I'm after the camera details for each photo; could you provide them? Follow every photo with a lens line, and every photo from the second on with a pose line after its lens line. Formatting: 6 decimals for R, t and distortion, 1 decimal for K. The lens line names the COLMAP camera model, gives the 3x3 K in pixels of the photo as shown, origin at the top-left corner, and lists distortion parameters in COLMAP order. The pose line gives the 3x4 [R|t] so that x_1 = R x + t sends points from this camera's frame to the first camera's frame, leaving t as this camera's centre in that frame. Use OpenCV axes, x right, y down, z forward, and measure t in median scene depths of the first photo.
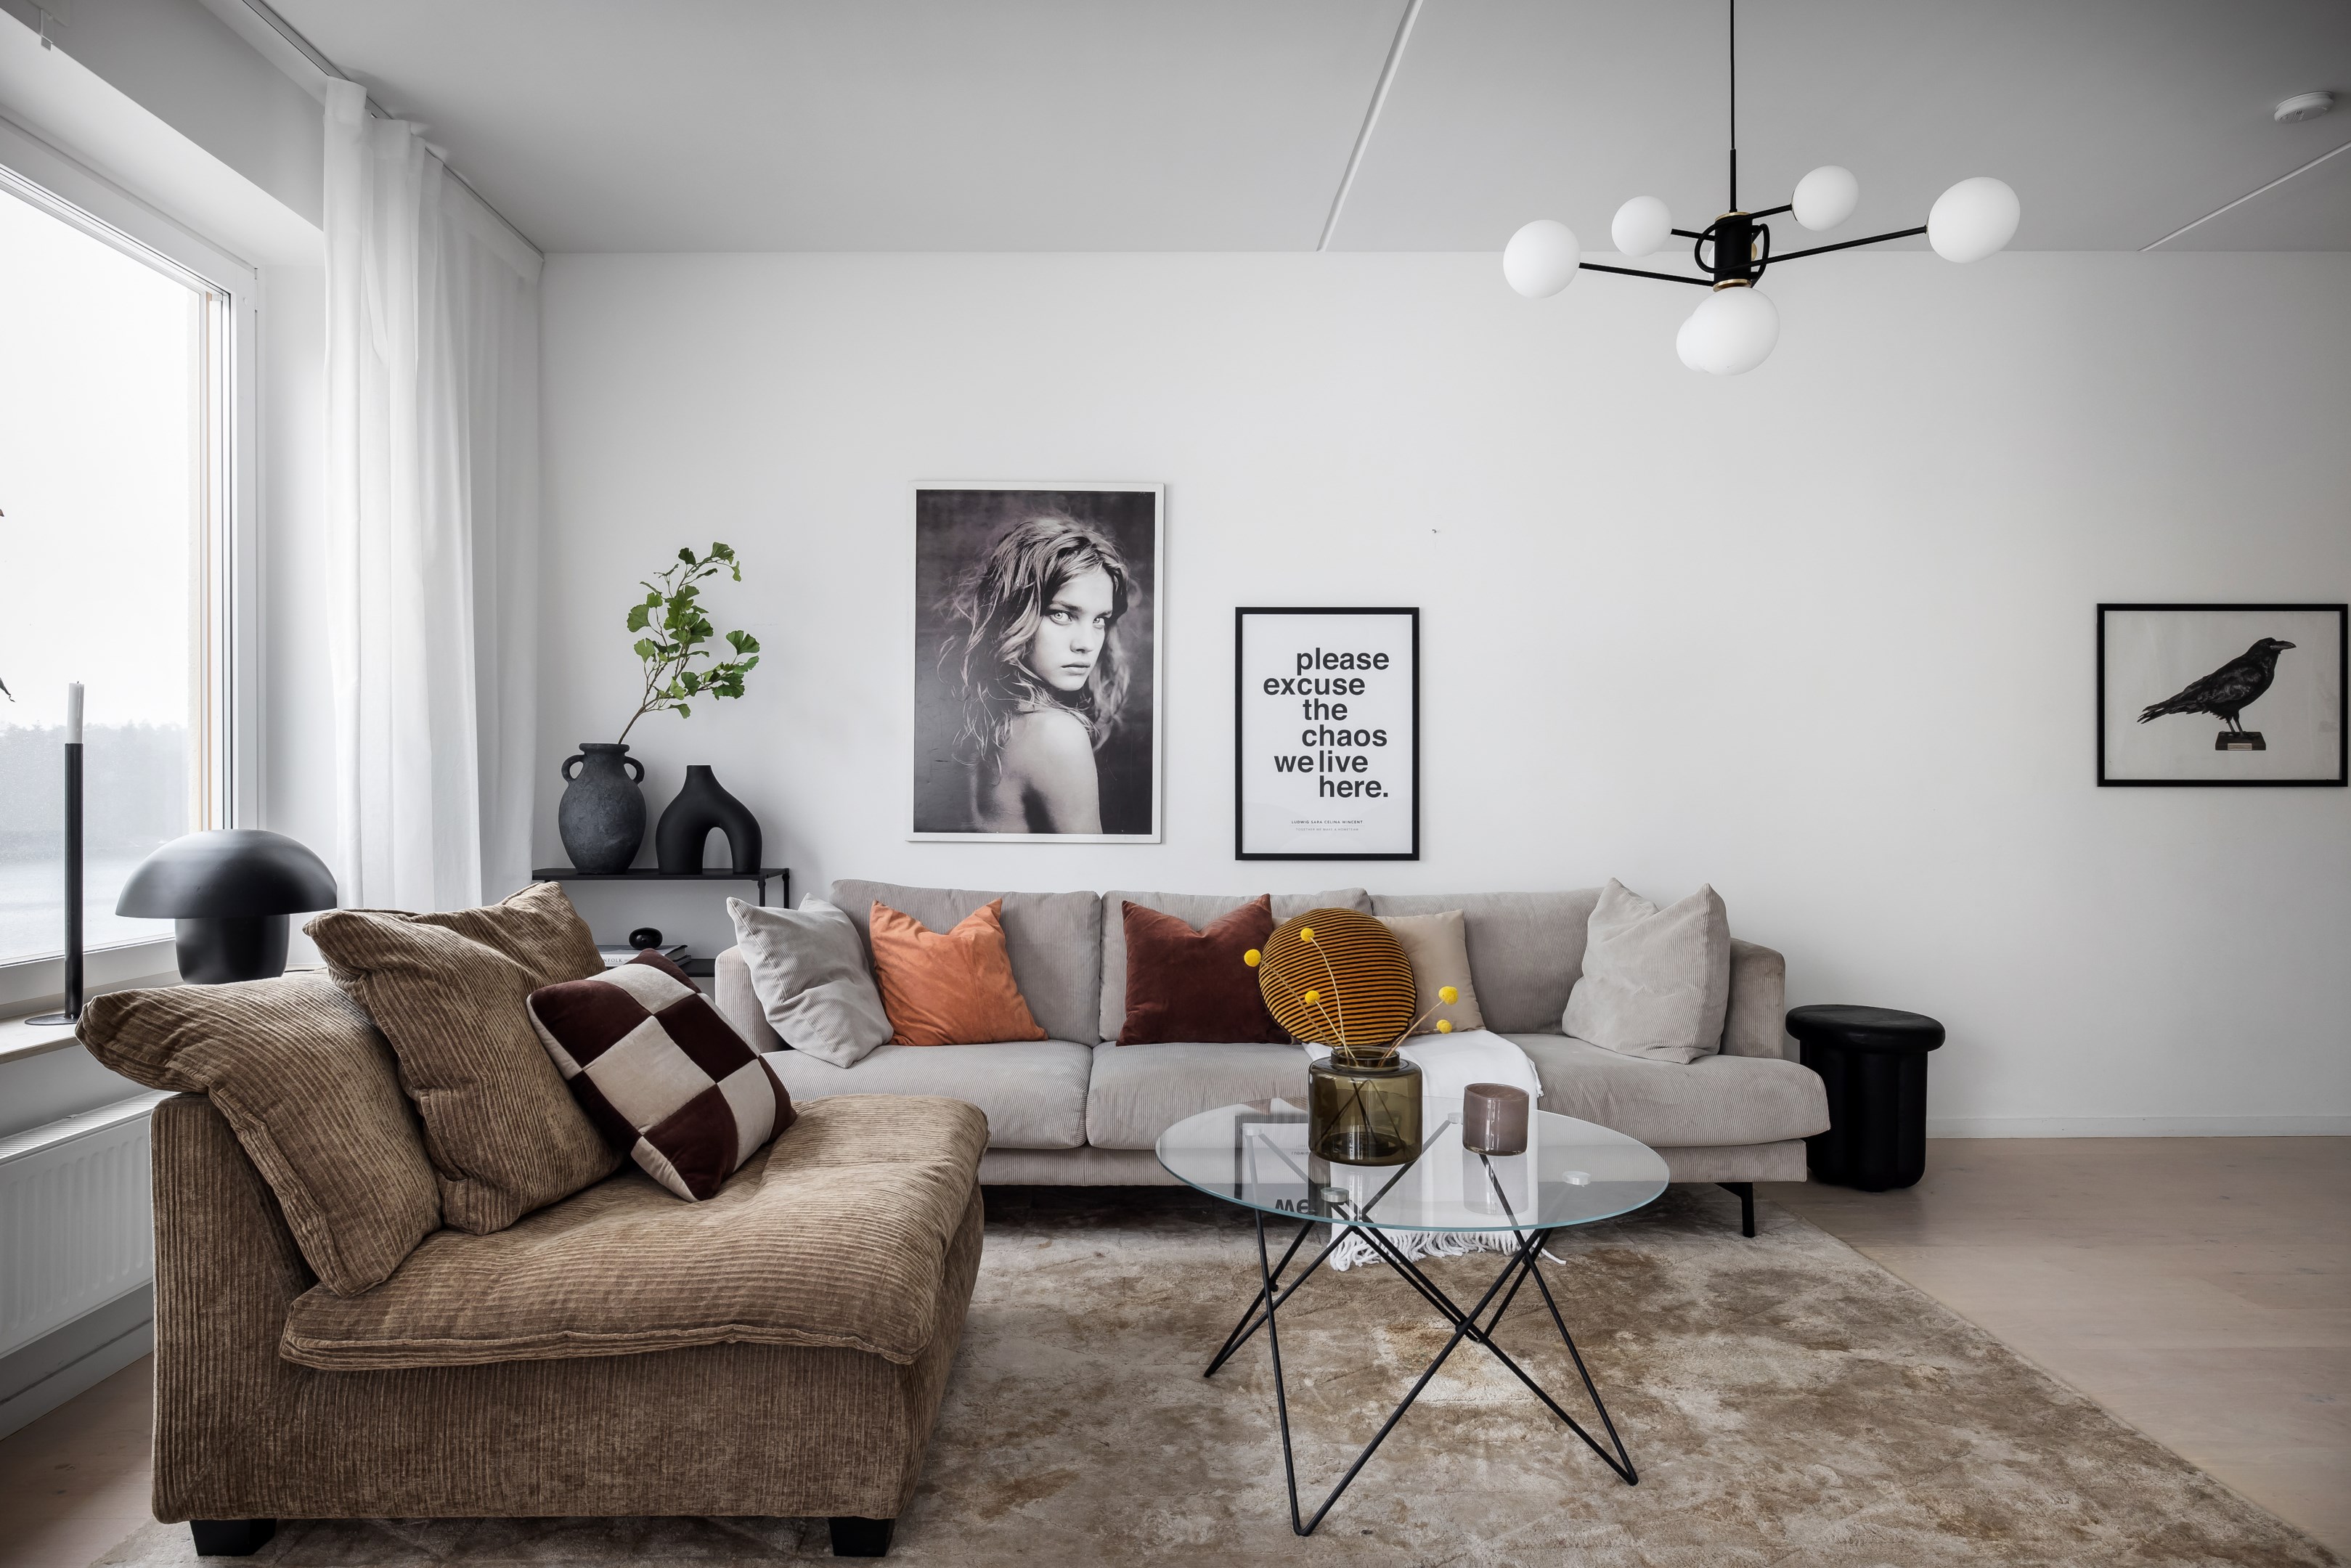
lens RADIAL K [[1386.5, 0, 1137.1], [0, 1386.5, 783.4], [0, 0, 1]] dist [-0.001710, -0.000158]
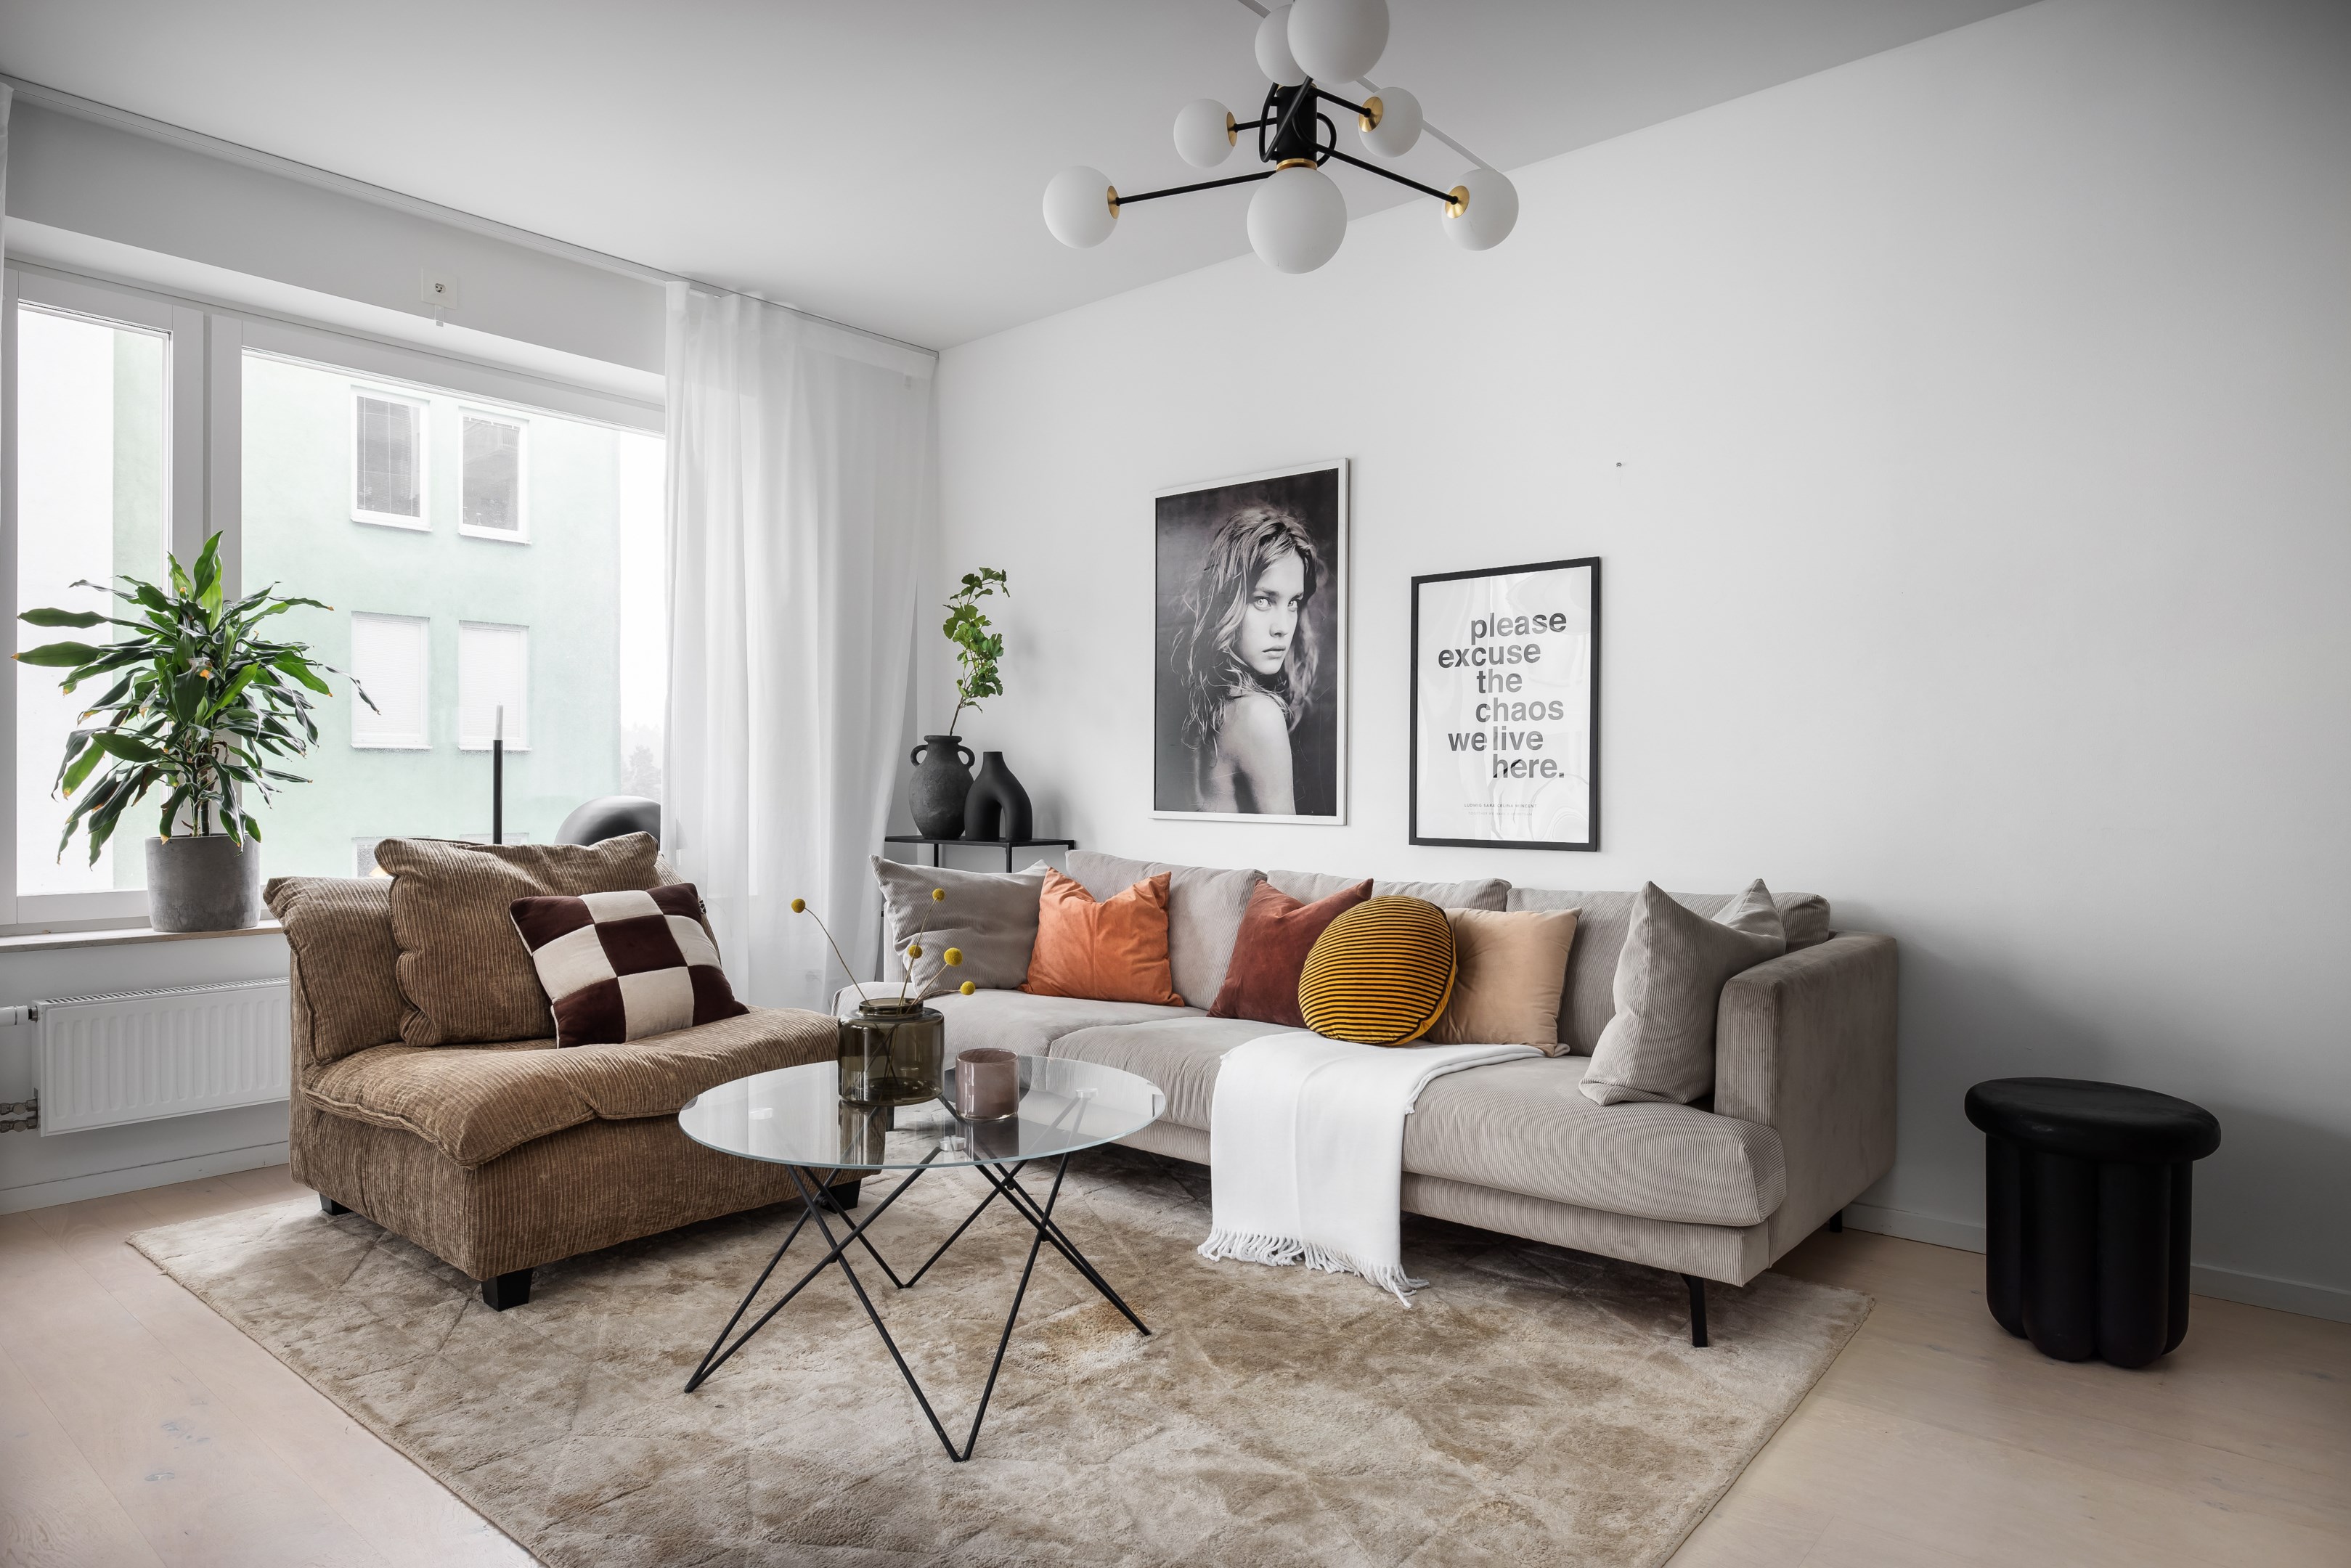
lens RADIAL K [[1375.2, 0, 1175.5], [0, 1375.2, 784.0], [0, 0, 1]] dist [-0.005325, 0.000354]
pose [[0.753355, 0.001255, -0.657613, 0.567294], [-0.000906, 0.999999, 0.000870, 0.013328], [0.657614, -0.000059, 0.753355, 0.188864]]
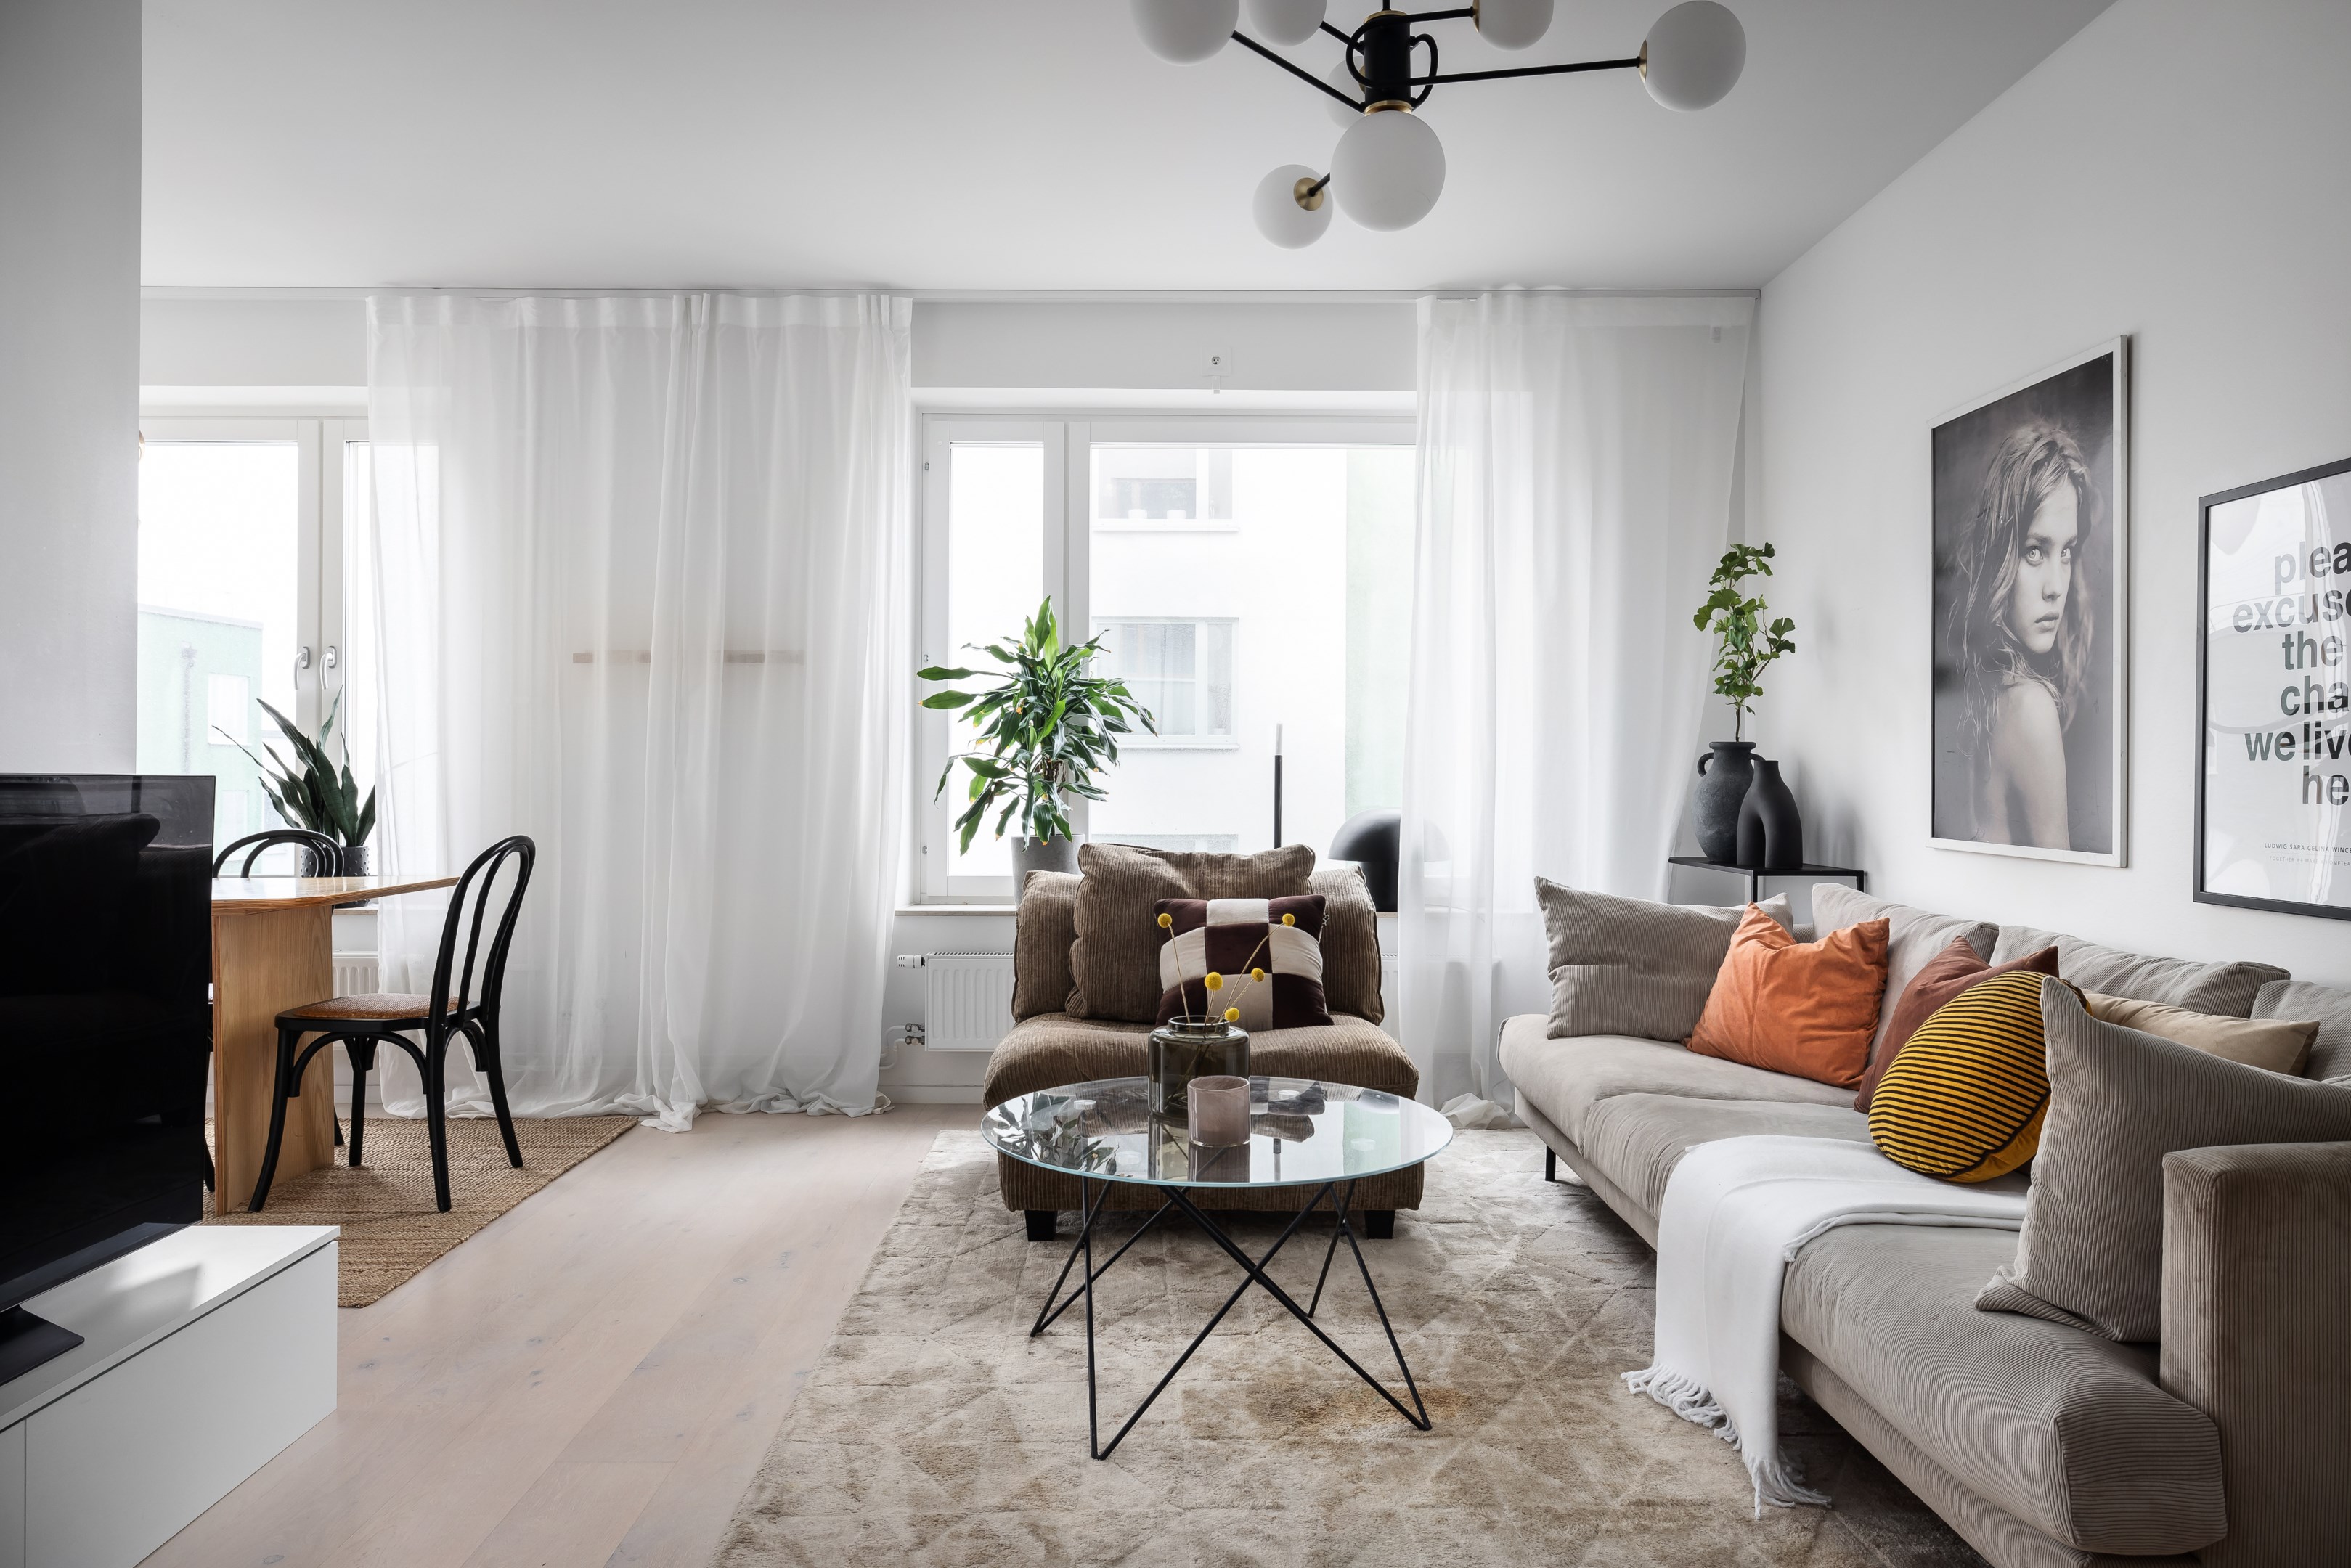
lens RADIAL K [[1520.9, 0, 1168.1], [0, 1520.9, 771.6], [0, 0, 1]] dist [-0.001010, 0.002402]
pose [[-0.000255, -0.004083, -0.999992, 0.759003], [-0.002916, 0.999987, -0.004083, 0.000603], [0.999996, 0.002914, -0.000266, 0.536030]]
